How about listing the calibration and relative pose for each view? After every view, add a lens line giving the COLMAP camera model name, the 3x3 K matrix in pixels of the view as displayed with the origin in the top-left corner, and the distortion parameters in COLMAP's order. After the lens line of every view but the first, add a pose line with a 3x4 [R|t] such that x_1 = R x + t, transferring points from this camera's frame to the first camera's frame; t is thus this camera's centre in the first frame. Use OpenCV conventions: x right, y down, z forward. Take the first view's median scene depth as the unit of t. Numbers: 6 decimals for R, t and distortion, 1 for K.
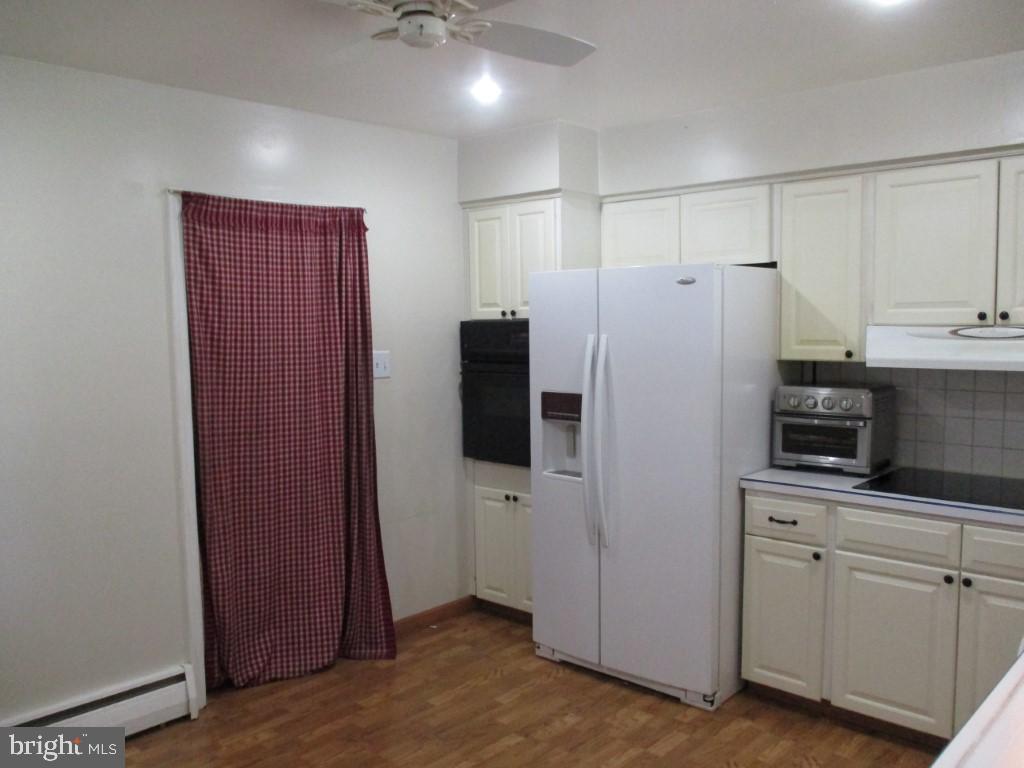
lens RADIAL K [[856.9, 0, 513.4], [0, 856.9, 387.4], [0, 0, 1]] dist [-0.027971, -0.002896]
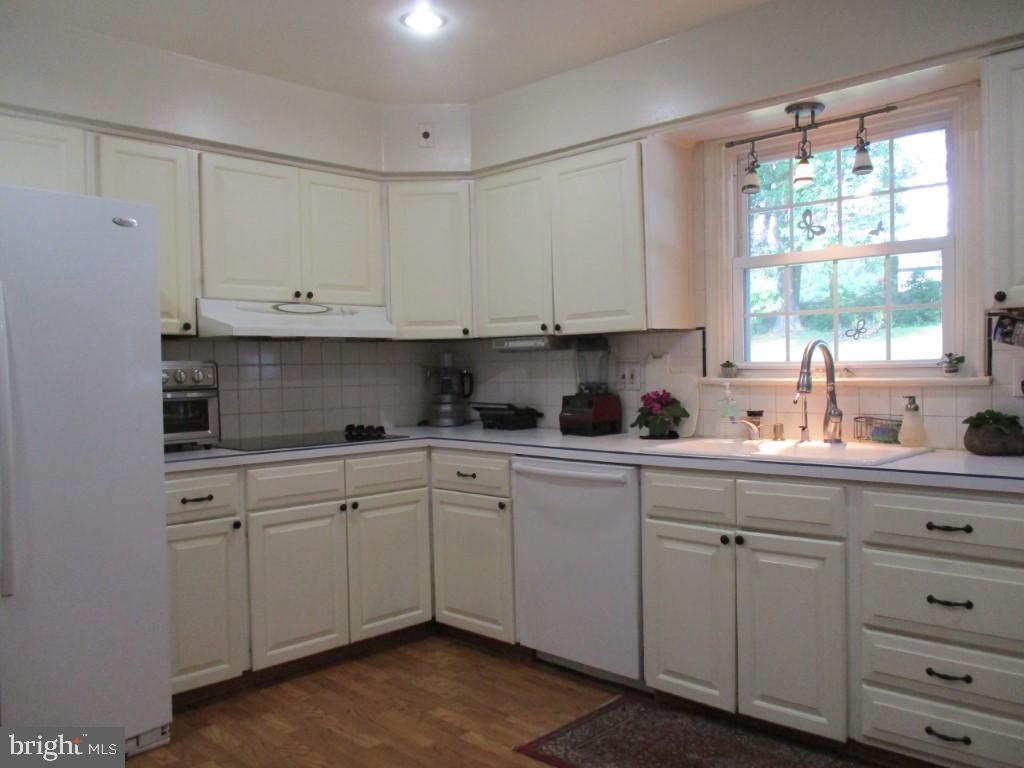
lens RADIAL K [[856.9, 0, 520.3], [0, 856.9, 391.3], [0, 0, 1]] dist [-0.027971, -0.002896]
pose [[0.015817, -0.015907, 0.999748, -0.588517], [0.099359, 0.994950, 0.014258, 0.059996], [-0.994926, 0.099108, 0.017318, 0.610005]]
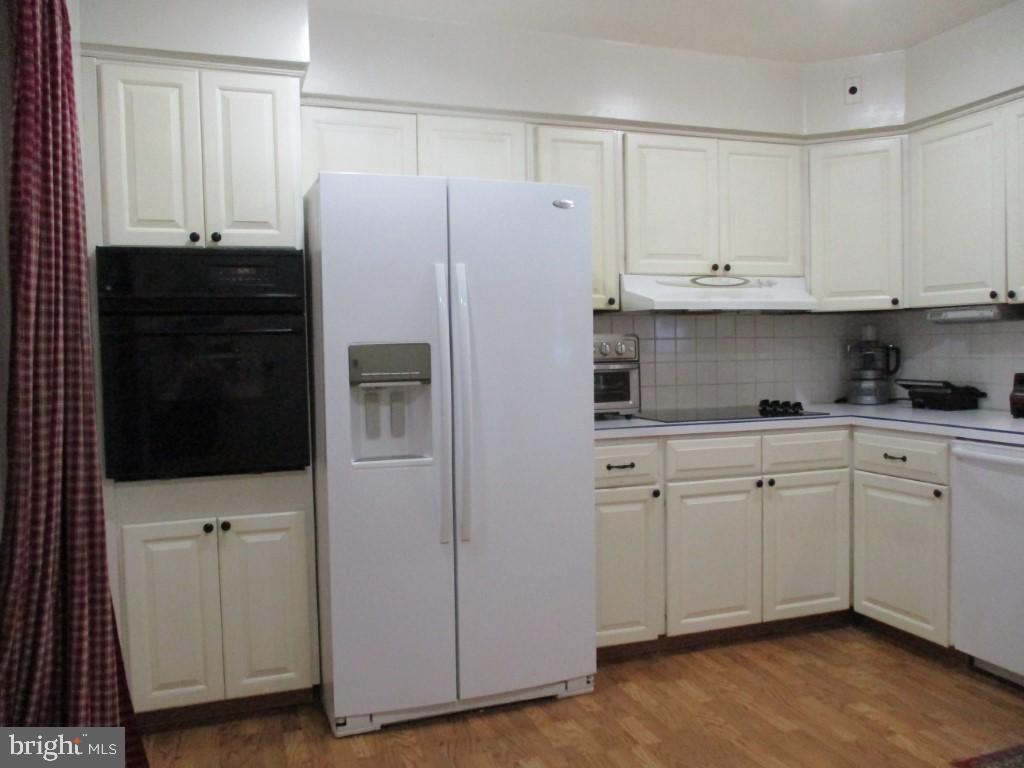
lens RADIAL K [[856.9, 0, 513.5], [0, 856.9, 391.0], [0, 0, 1]] dist [-0.027971, -0.002896]
pose [[0.456618, -0.038084, 0.888847, -0.588957], [0.084920, 0.996387, -0.000934, 0.060158], [-0.885601, 0.075907, 0.458203, 0.640781]]
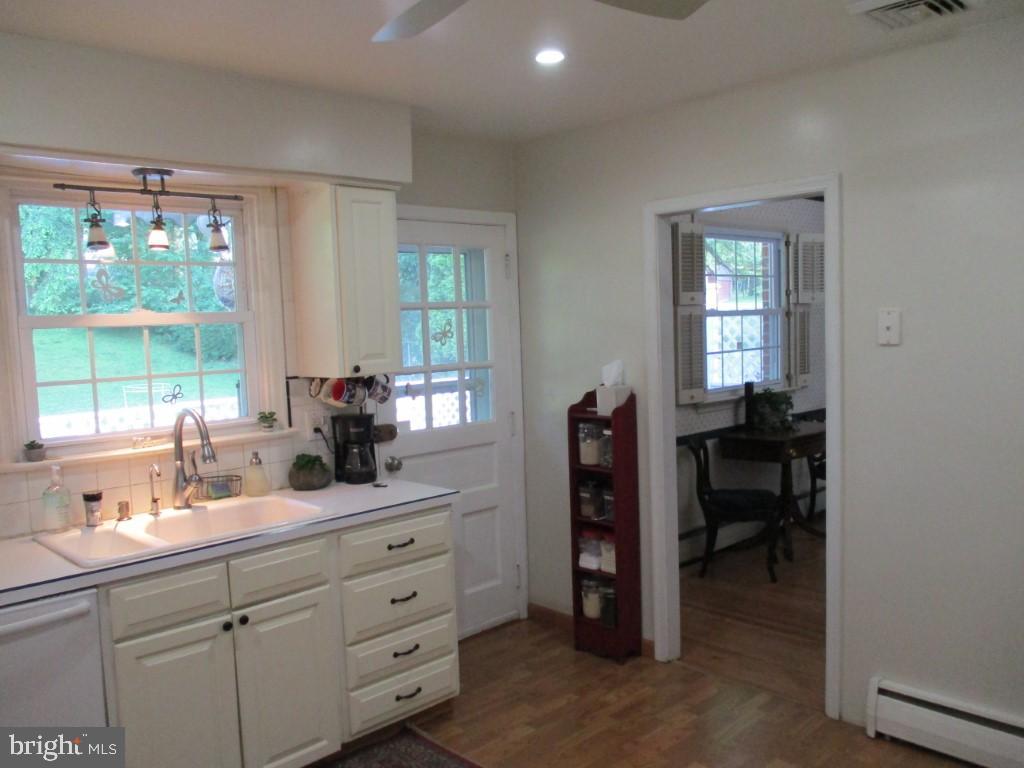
lens RADIAL K [[856.9, 0, 519.9], [0, 856.9, 389.5], [0, 0, 1]] dist [-0.027971, -0.002896]
pose [[-0.997841, 0.045407, 0.047449, -0.071954], [0.052640, 0.984988, 0.164398, -0.103156], [-0.039272, 0.166541, -0.985252, 1.189281]]
